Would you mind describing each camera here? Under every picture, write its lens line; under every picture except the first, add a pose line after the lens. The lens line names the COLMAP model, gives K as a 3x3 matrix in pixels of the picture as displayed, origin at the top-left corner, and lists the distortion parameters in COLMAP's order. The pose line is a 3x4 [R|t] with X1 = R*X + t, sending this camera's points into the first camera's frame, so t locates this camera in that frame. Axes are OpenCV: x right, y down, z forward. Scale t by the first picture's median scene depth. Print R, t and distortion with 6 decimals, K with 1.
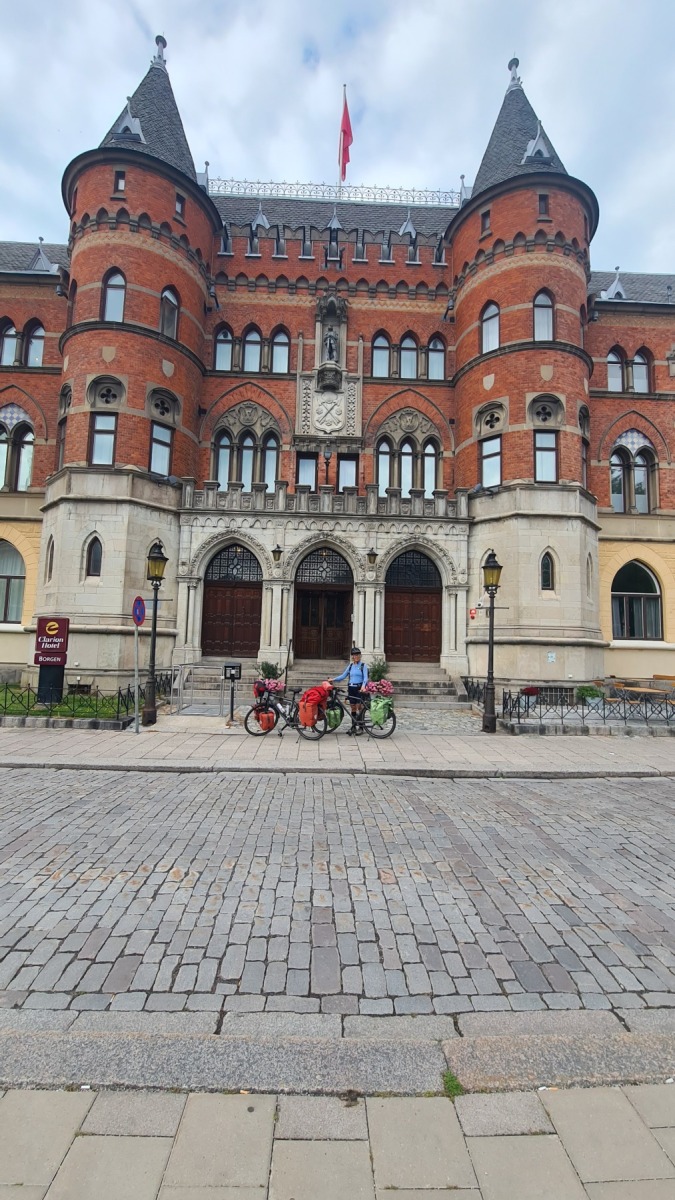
lens RADIAL K [[487.3, 0, 337.3], [0, 487.3, 601.8], [0, 0, 1]] dist [0.002271, -0.000061]
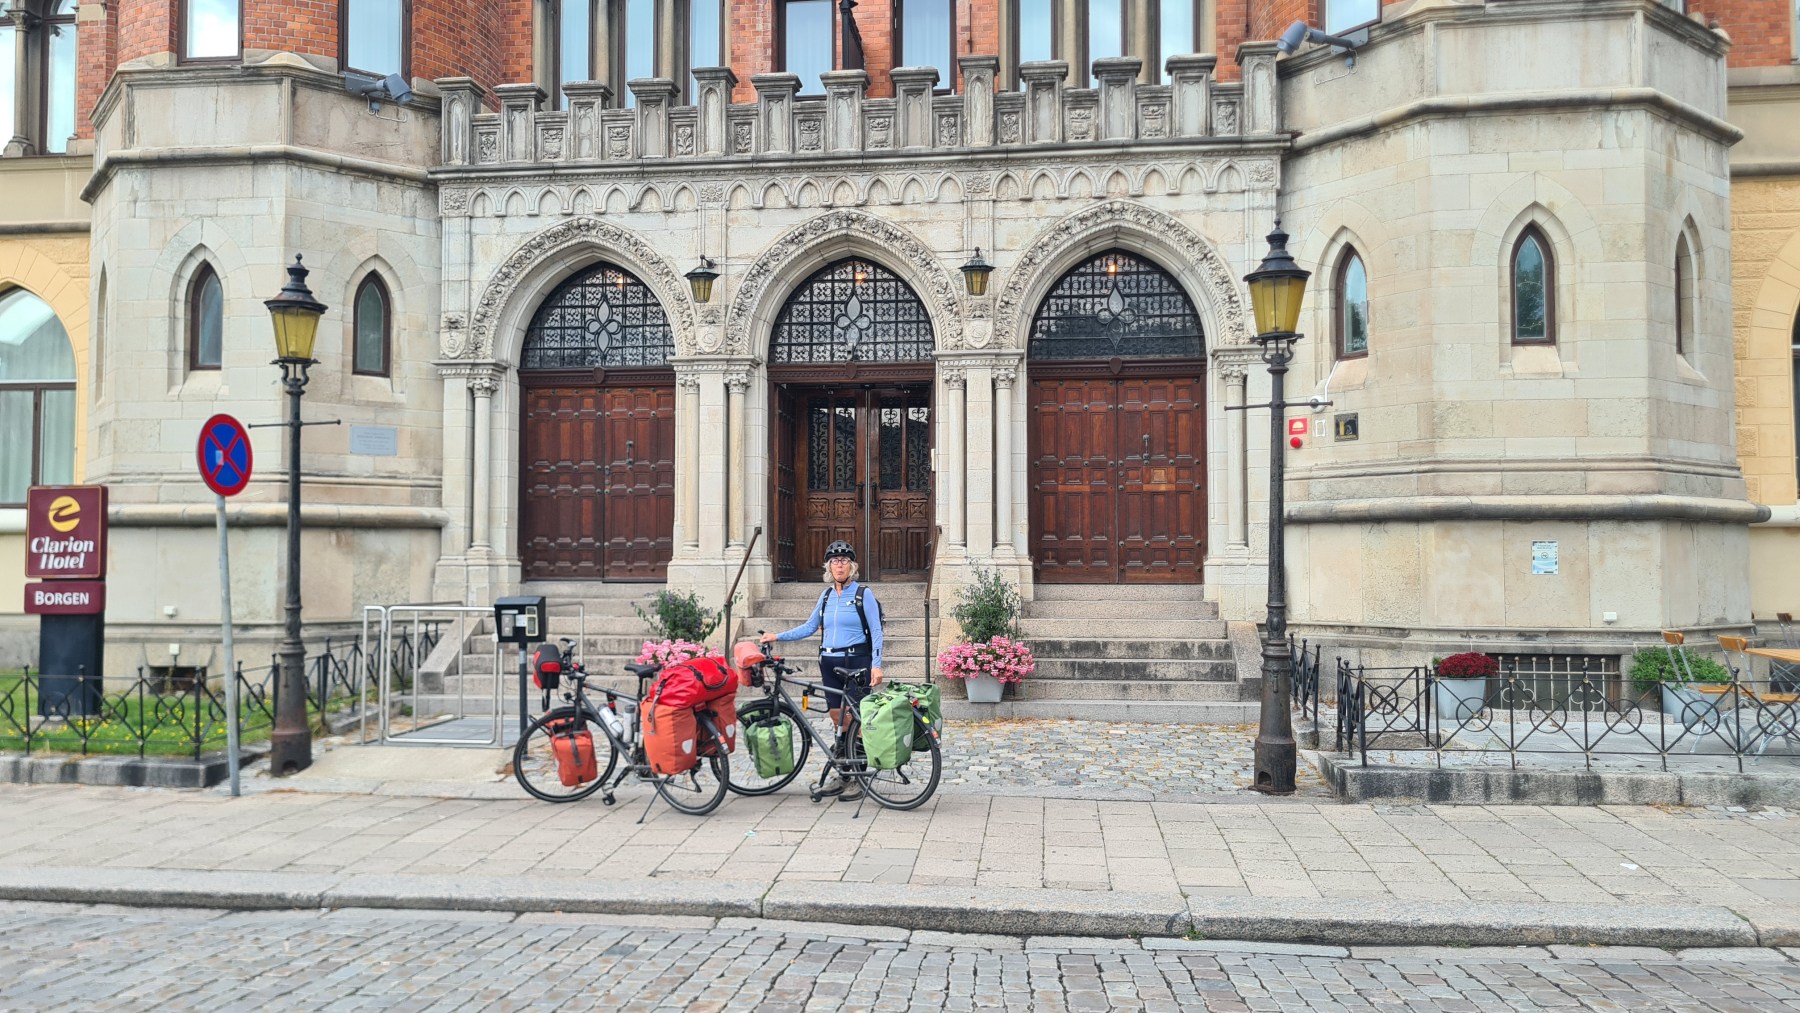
lens RADIAL K [[1339.3, 0, 895.5], [0, 1339.3, 493.8], [0, 0, 1]] dist [0.070628, -0.055848]
pose [[0.987323, -0.034092, -0.155020, 0.150623], [0.040818, 0.998349, 0.040410, 0.018136], [0.153387, -0.046226, 0.987084, 0.067304]]
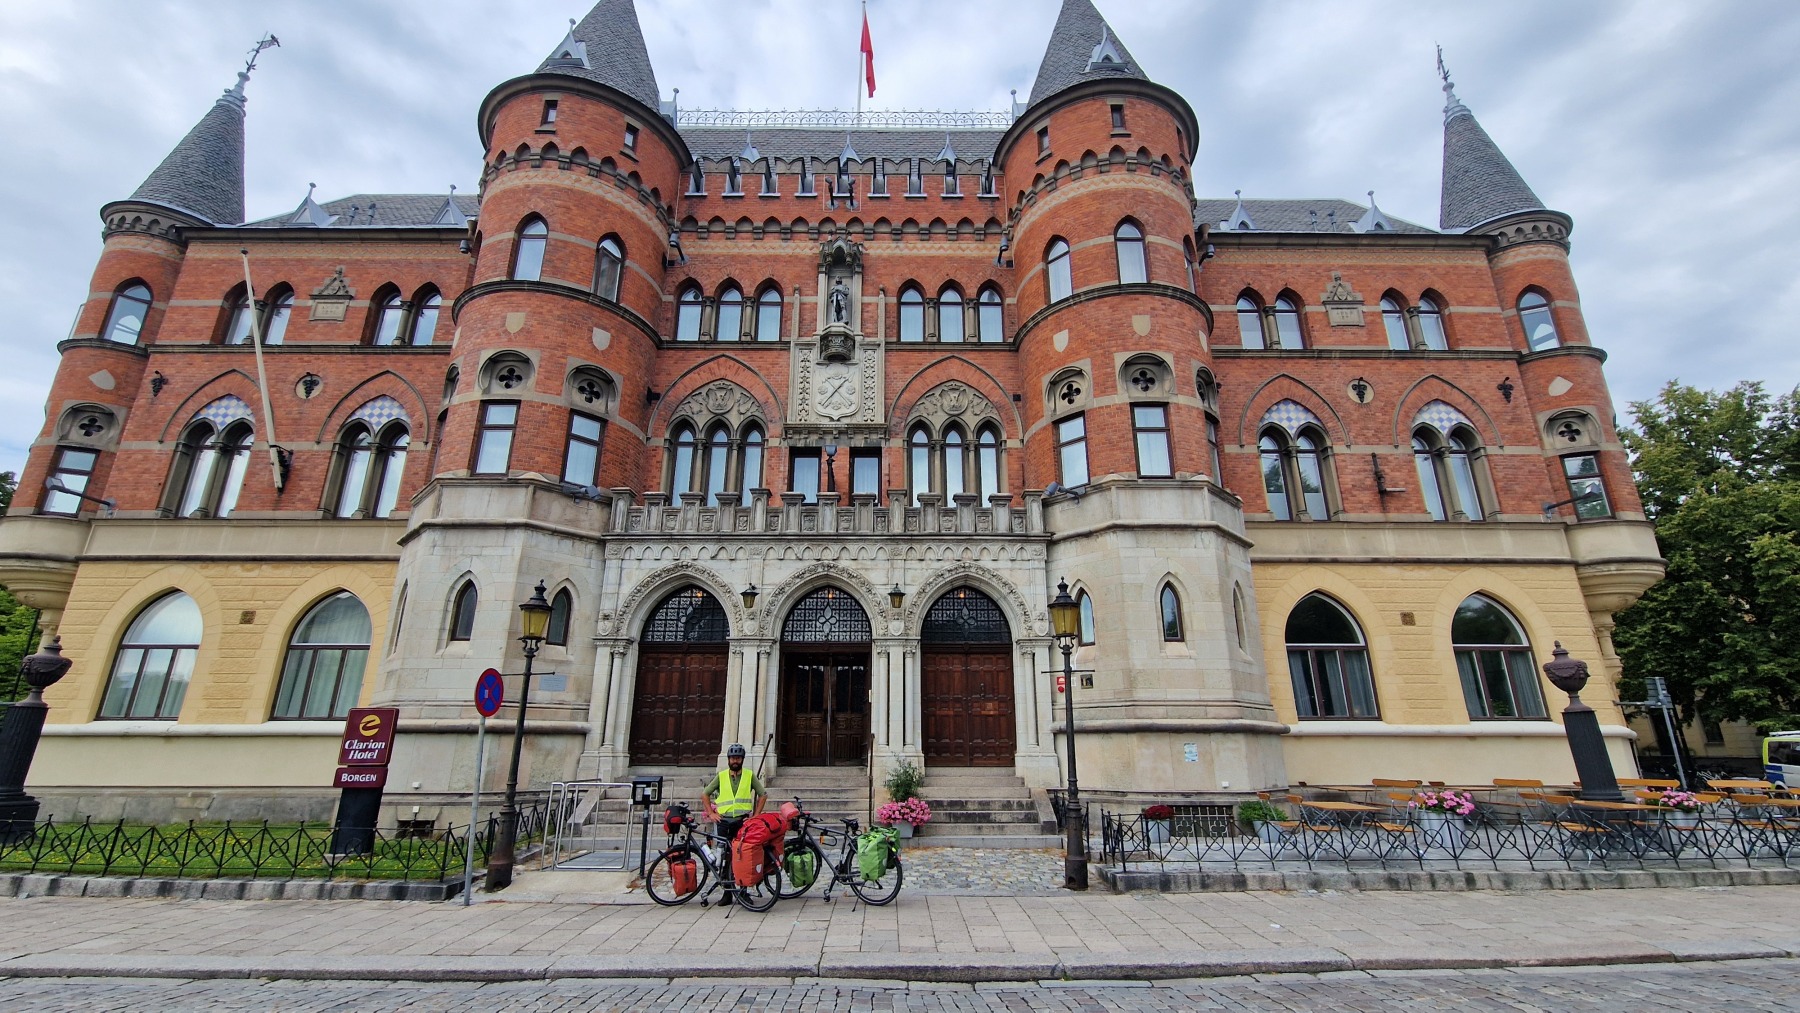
lens RADIAL K [[723.2, 0, 900.4], [0, 723.2, 526.4], [0, 0, 1]] dist [0.010290, -0.006507]
pose [[0.999367, -0.031940, -0.015673, 0.092075], [0.028085, 0.978654, -0.203586, 0.010120], [0.021841, 0.203017, 0.978932, 0.042614]]
